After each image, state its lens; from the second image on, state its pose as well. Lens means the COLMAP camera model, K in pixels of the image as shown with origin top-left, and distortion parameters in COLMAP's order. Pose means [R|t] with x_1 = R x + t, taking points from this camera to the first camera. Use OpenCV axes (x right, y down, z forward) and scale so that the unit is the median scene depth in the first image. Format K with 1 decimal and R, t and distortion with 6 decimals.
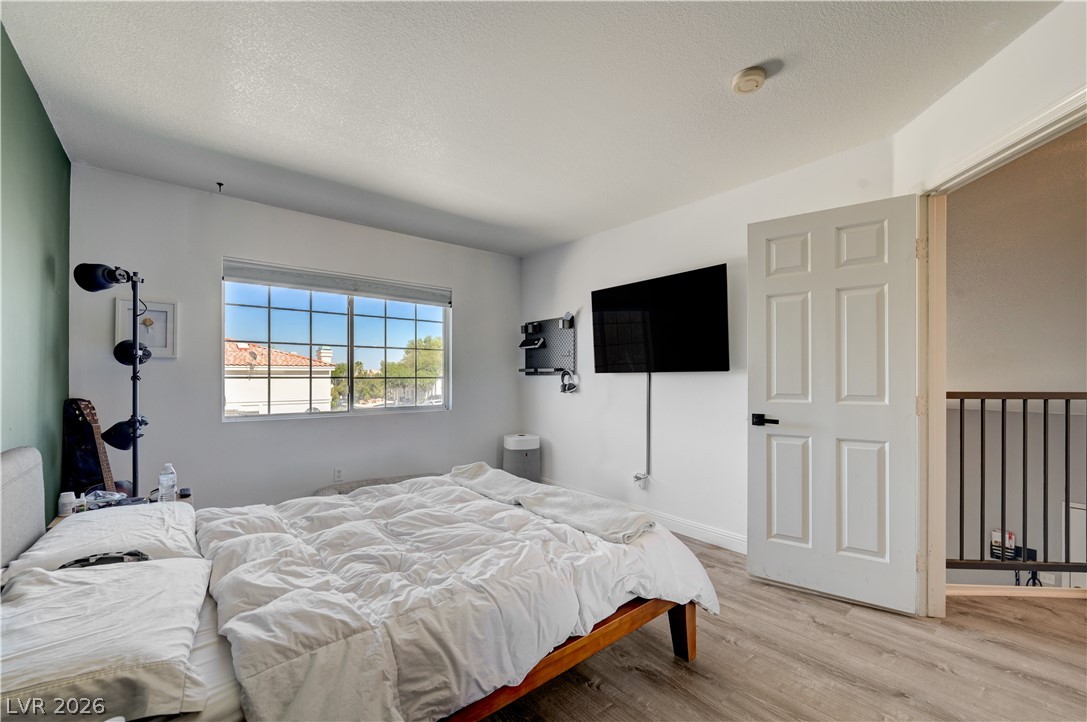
lens RADIAL K [[429.5, 0, 544.2], [0, 429.5, 370.3], [0, 0, 1]] dist [-0.000237, 0.000048]
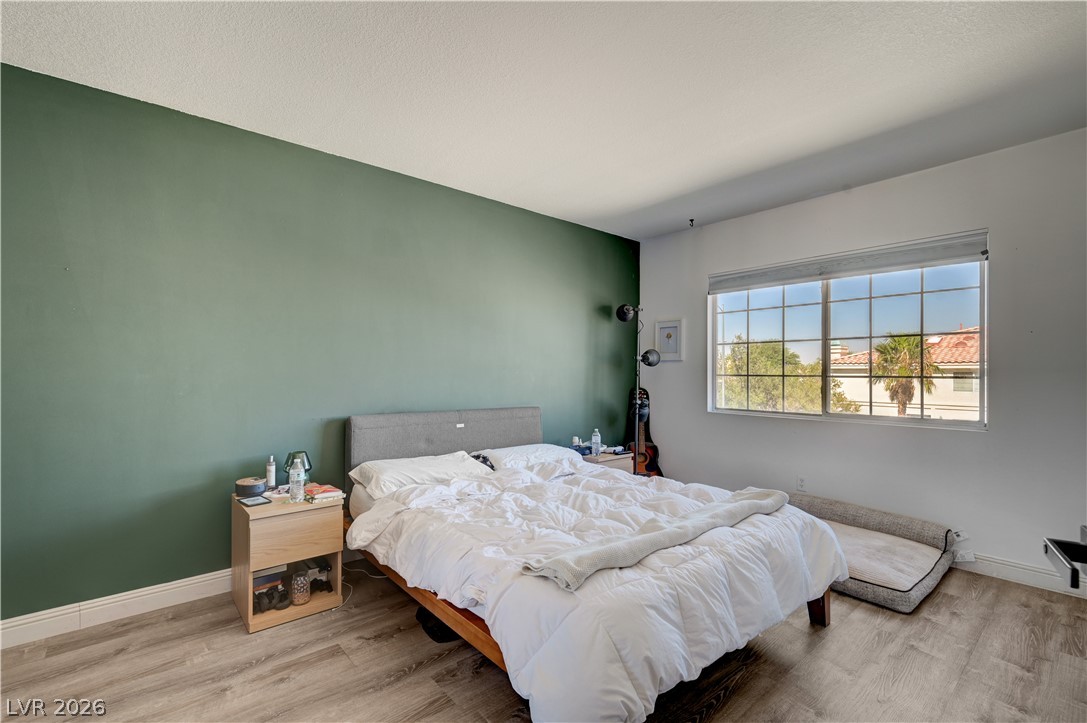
lens RADIAL K [[456.0, 0, 543.5], [0, 456.0, 361.5], [0, 0, 1]] dist [0.000977, 0.000094]
pose [[0.043275, -0.022873, -0.998801, 0.435730], [0.009065, 0.999706, -0.022501, 0.003576], [0.999022, -0.008081, 0.043469, 0.400372]]
